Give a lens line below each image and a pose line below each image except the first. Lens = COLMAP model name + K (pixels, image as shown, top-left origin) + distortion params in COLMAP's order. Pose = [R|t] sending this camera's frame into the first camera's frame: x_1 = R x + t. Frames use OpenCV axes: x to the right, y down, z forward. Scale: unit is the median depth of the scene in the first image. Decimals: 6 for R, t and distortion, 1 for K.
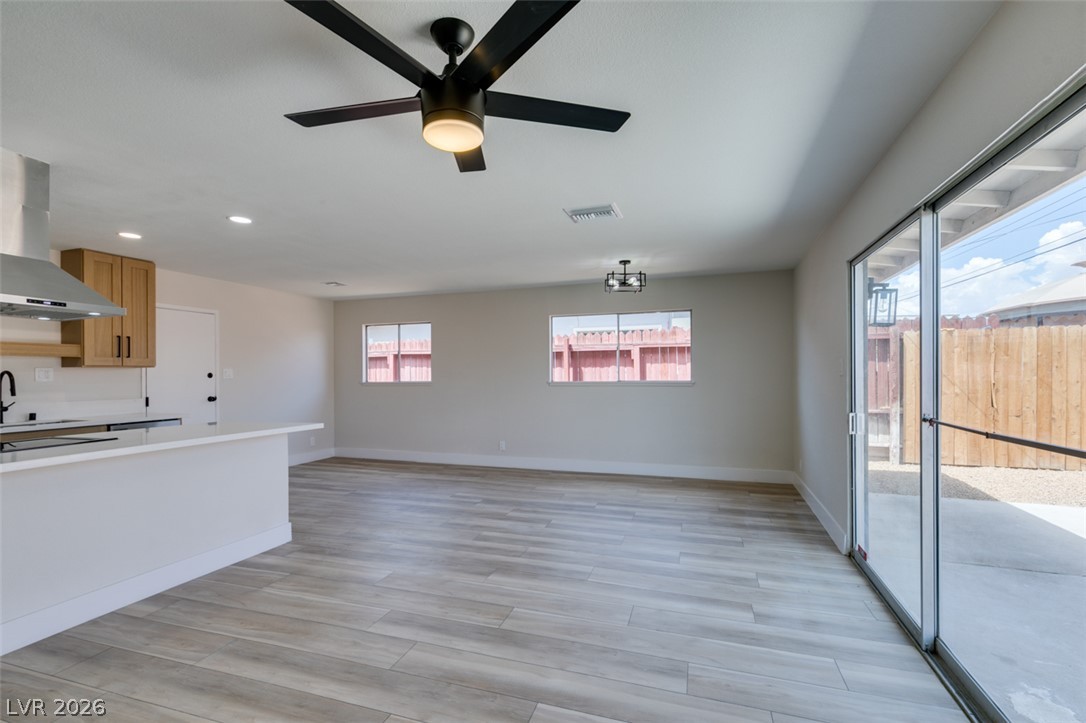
lens RADIAL K [[495.5, 0, 535.5], [0, 495.5, 371.1], [0, 0, 1]] dist [0.009128, -0.001340]
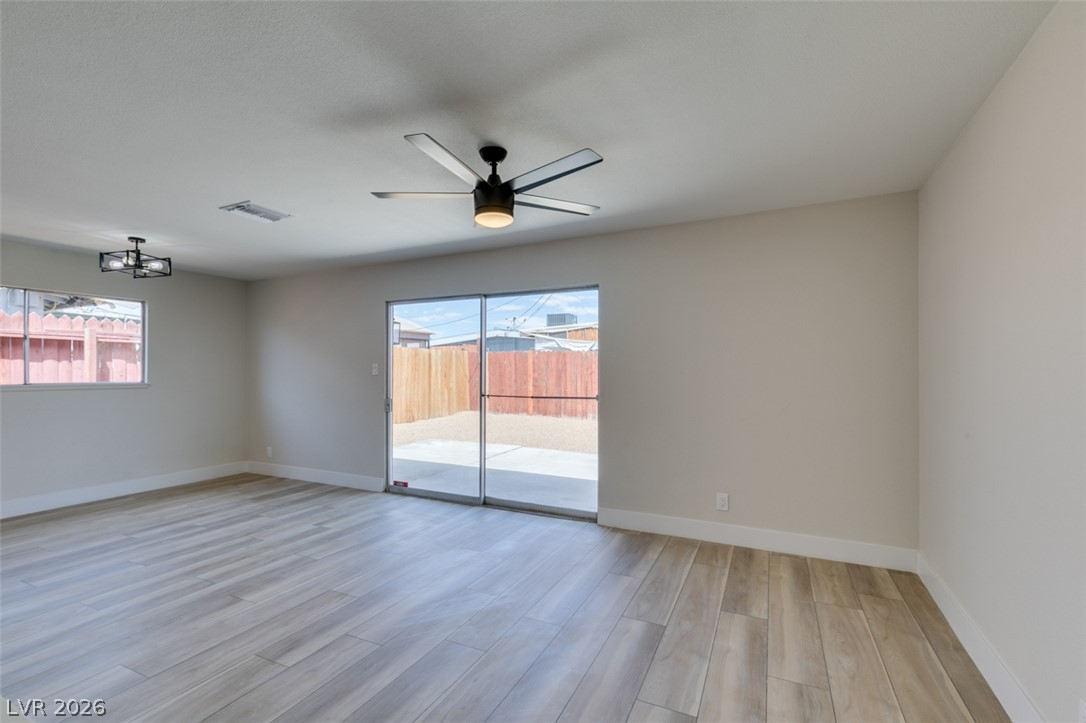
lens RADIAL K [[486.4, 0, 541.1], [0, 486.4, 369.4], [0, 0, 1]] dist [0.007067, -0.001840]
pose [[0.124982, 0.013068, 0.992073, -0.554586], [-0.004470, 0.999911, -0.012608, 0.005813], [-0.992149, -0.002859, 0.125029, 0.223957]]
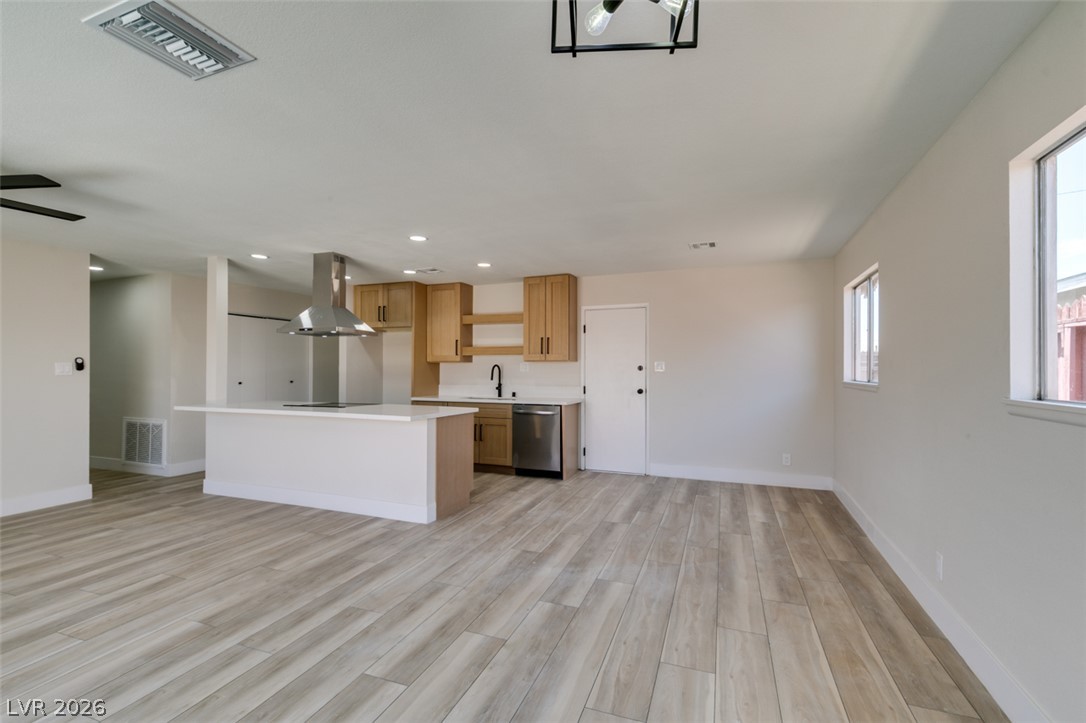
lens RADIAL K [[486.4, 0, 540.0], [0, 486.4, 373.1], [0, 0, 1]] dist [0.007067, -0.001840]
pose [[-0.038599, 0.017186, -0.999107, 0.410316], [0.005033, 0.999843, 0.017005, 0.000334], [0.999242, -0.004372, -0.038679, 0.976019]]
